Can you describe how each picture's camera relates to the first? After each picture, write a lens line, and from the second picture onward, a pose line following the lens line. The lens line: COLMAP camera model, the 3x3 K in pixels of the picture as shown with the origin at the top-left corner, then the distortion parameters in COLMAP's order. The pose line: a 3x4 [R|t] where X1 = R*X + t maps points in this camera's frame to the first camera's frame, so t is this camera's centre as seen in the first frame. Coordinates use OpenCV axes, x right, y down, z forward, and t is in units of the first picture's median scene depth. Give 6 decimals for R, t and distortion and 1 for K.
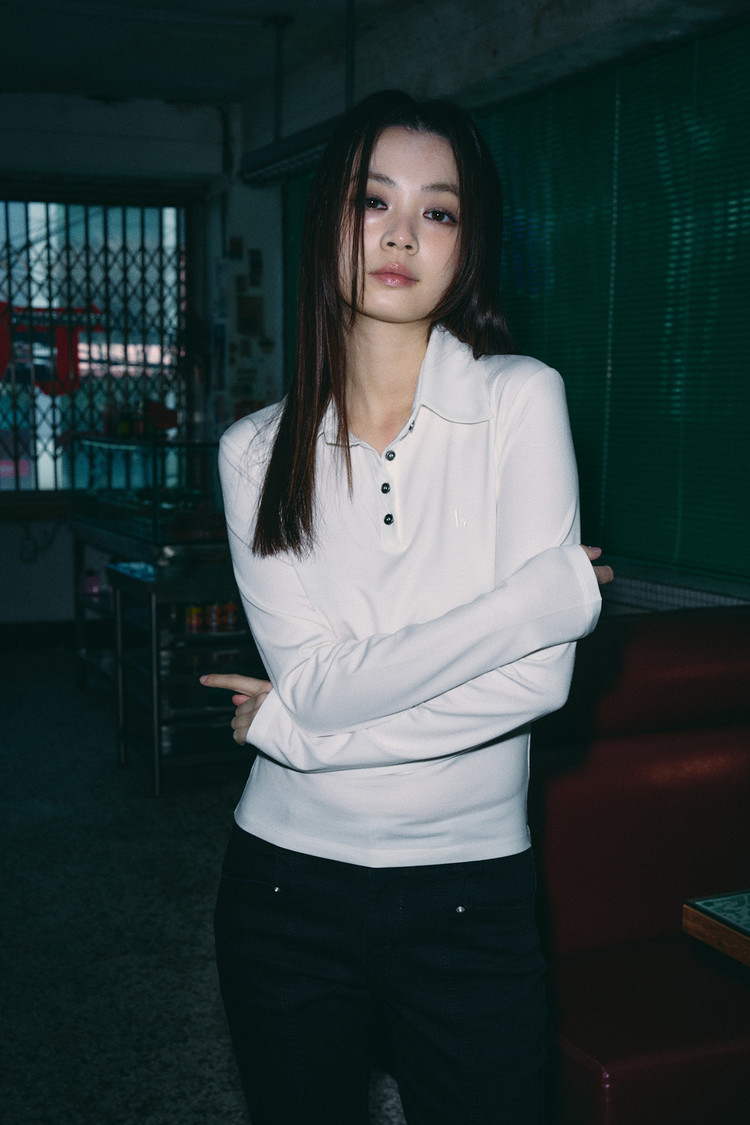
lens RADIAL K [[1506.6, 0, 375.0], [0, 1506.6, 562.5], [0, 0, 1]] dist [-0.002160, 0.046126]
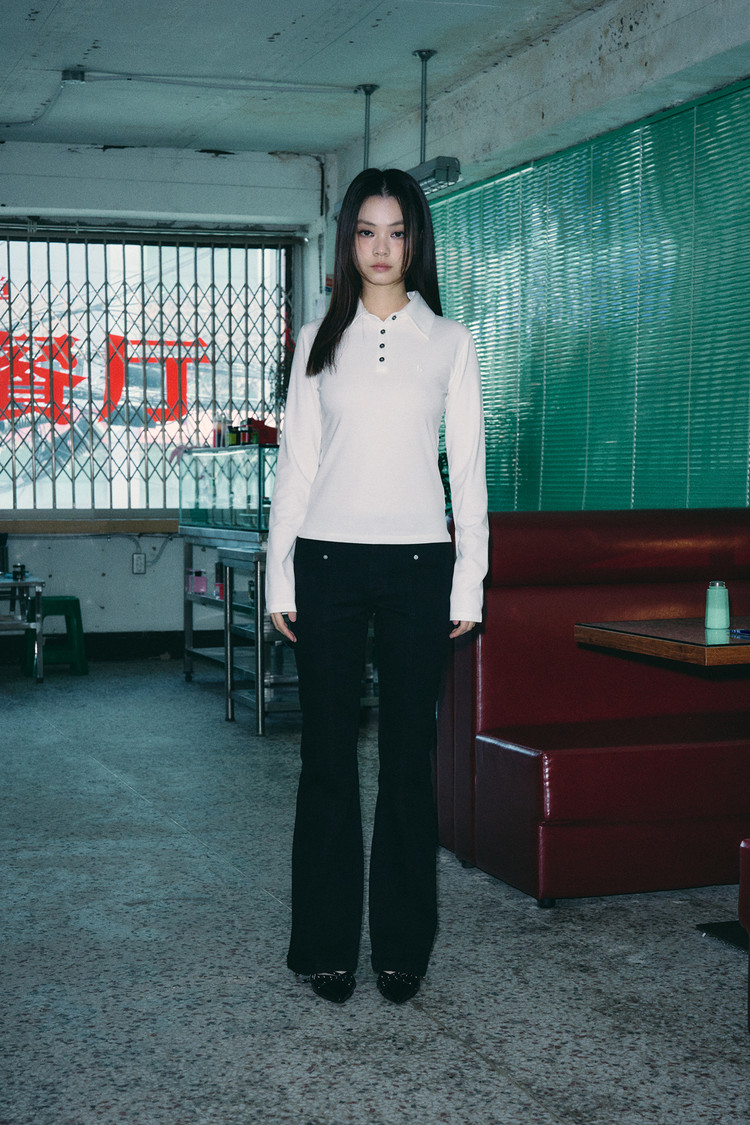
lens RADIAL K [[1804.3, 0, 375.0], [0, 1804.3, 562.5], [0, 0, 1]] dist [0.006470, -0.053237]
pose [[0.997465, -0.000141, -0.071156, 0.059133], [-0.004401, 0.997961, -0.063673, 0.139146], [0.071020, 0.063825, 0.995431, -0.528103]]
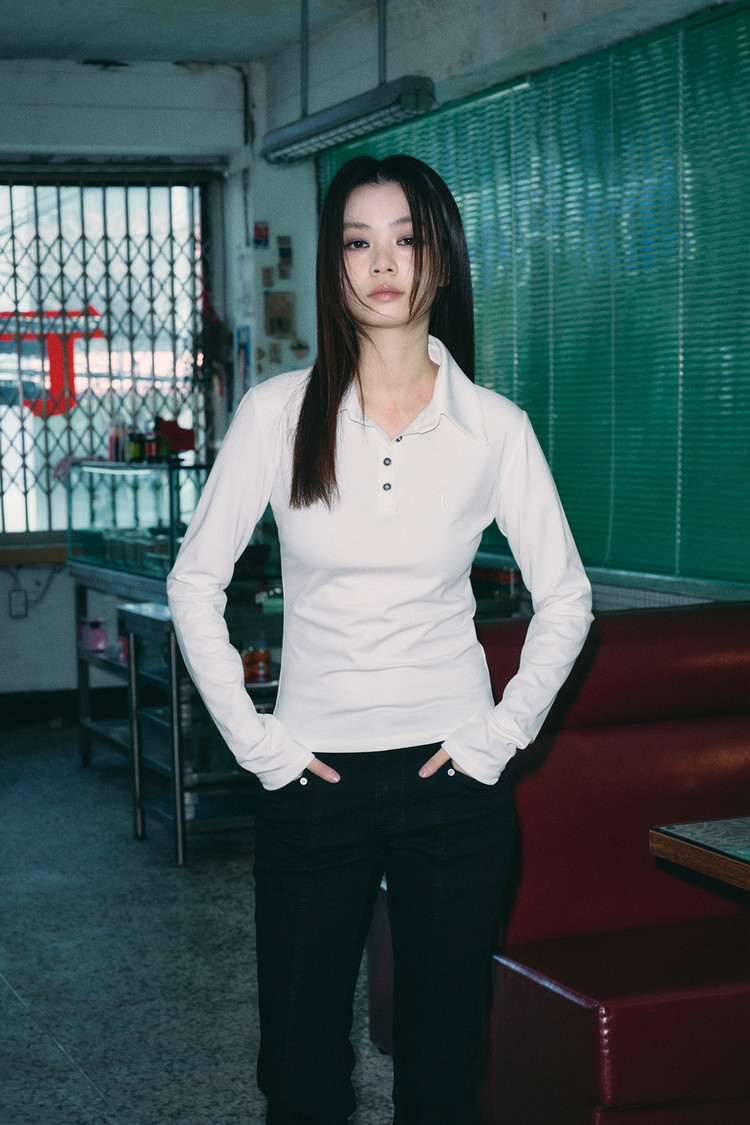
lens RADIAL K [[2131.4, 0, 375.0], [0, 2131.4, 562.5], [0, 0, 1]] dist [0.010586, 0.001004]
pose [[0.998724, -0.022547, -0.045195, 0.035940], [0.020656, 0.998910, -0.041866, 0.042403], [0.046090, 0.040879, 0.998101, -0.303918]]
